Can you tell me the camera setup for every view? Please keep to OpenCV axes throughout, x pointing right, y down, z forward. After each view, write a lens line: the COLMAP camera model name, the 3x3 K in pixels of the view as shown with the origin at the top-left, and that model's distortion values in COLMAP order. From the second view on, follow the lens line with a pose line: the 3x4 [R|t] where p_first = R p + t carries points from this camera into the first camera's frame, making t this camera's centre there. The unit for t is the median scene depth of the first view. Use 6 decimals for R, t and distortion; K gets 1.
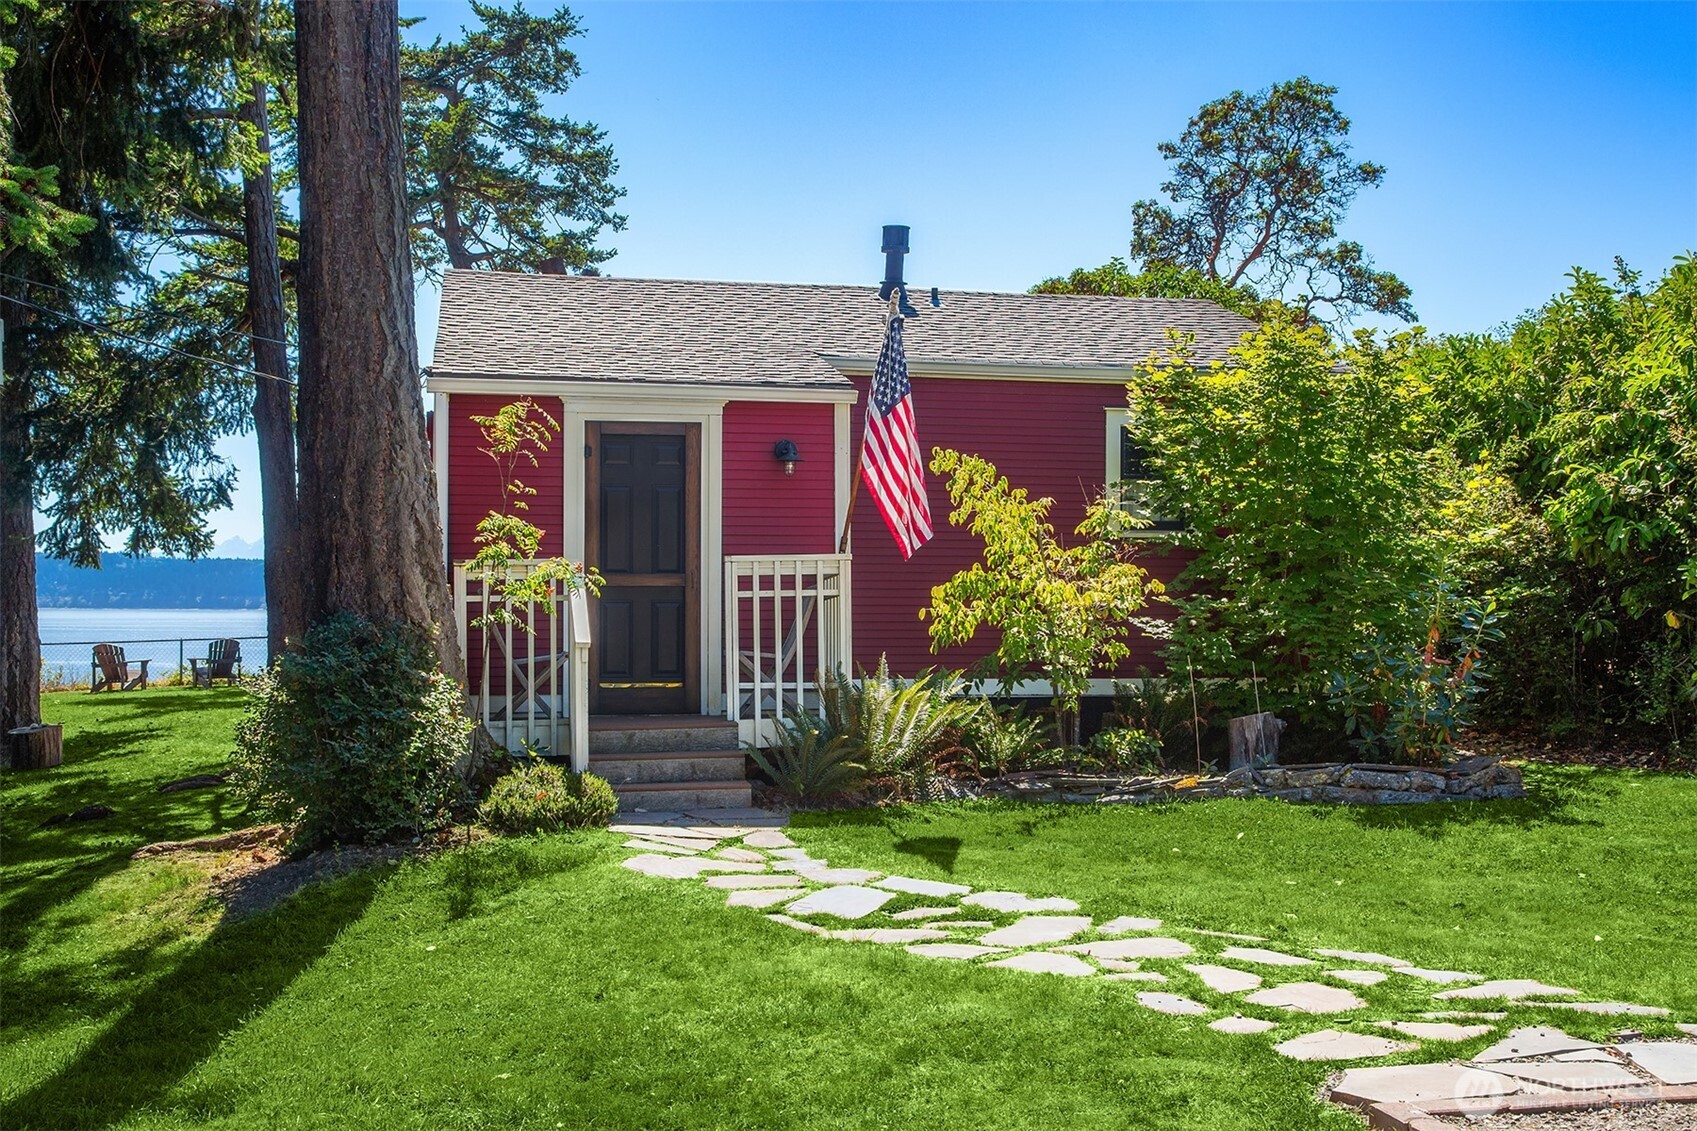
lens RADIAL K [[1922.7, 0, 953.3], [0, 1922.7, 531.5], [0, 0, 1]] dist [0.056285, 0.010511]
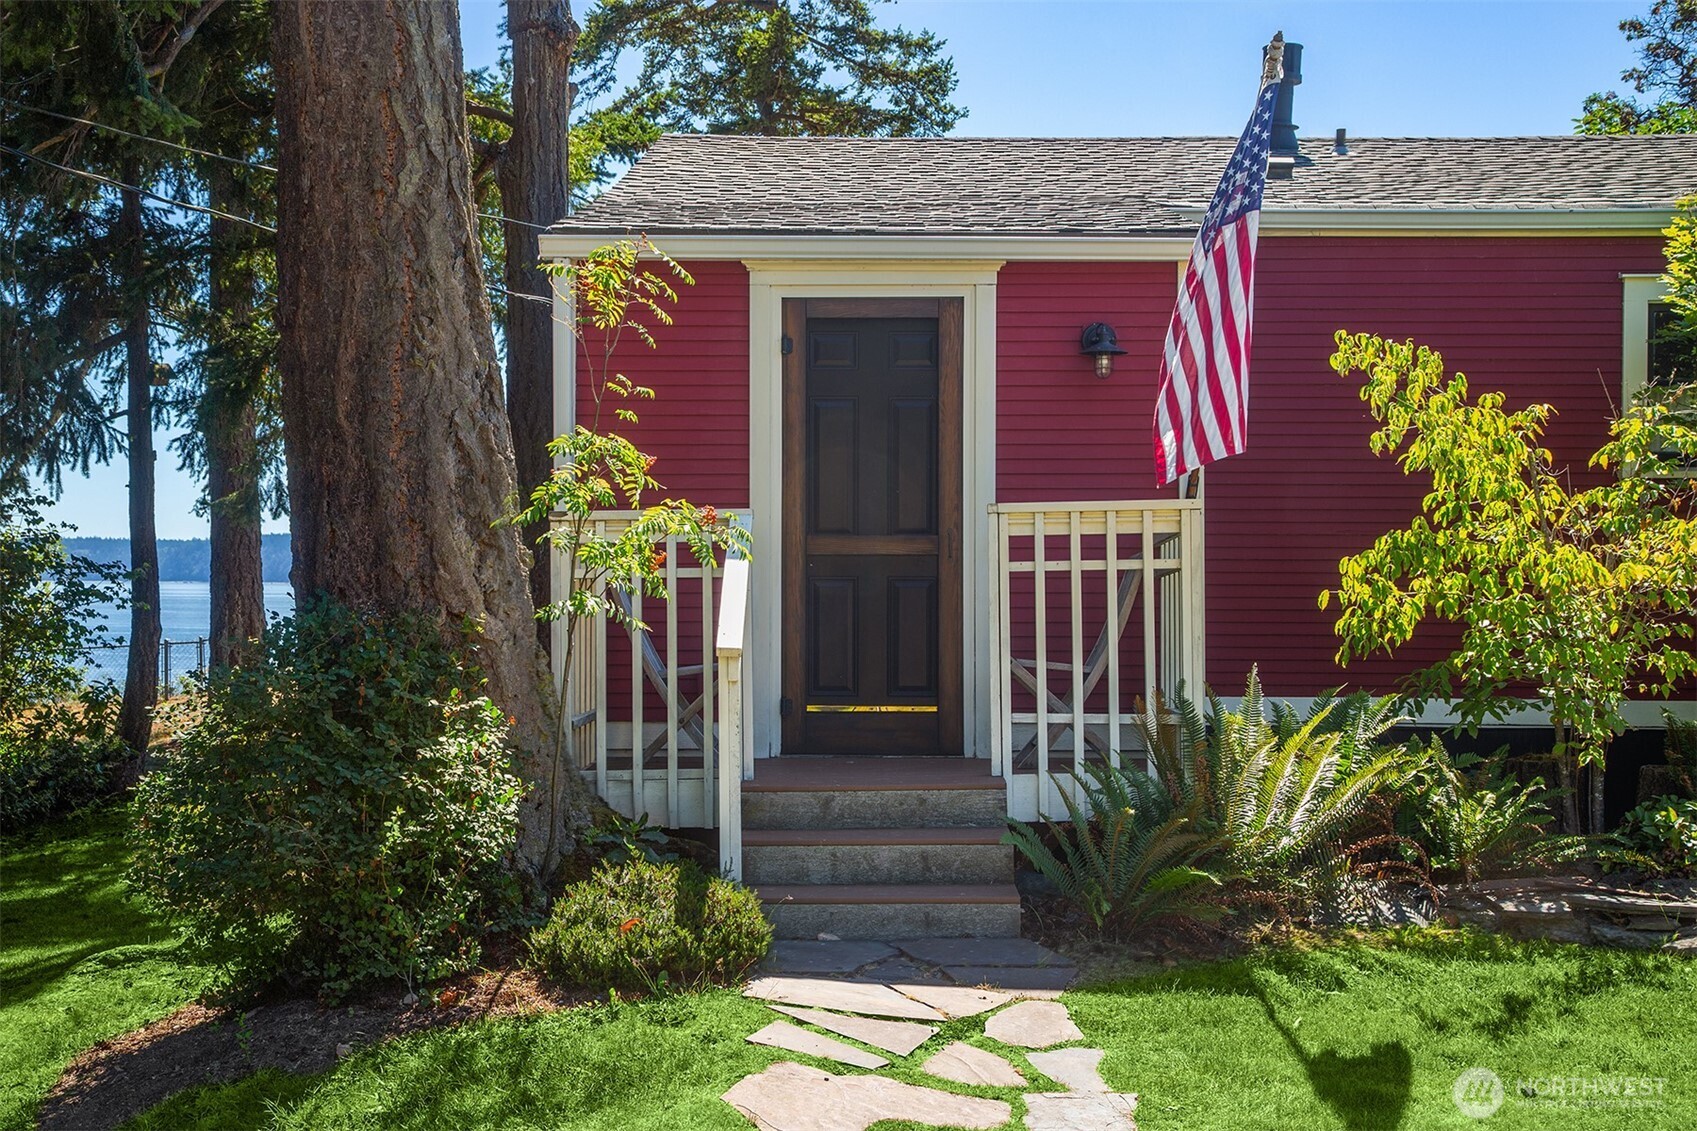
lens RADIAL K [[1883.9, 0, 848.5], [0, 1883.9, 565.5], [0, 0, 1]] dist [0.065339, 0.053855]
pose [[0.966942, -0.001270, -0.254992, -0.009306], [0.008607, 0.999580, 0.027660, 0.014676], [0.254850, -0.028941, 0.966547, 0.395386]]
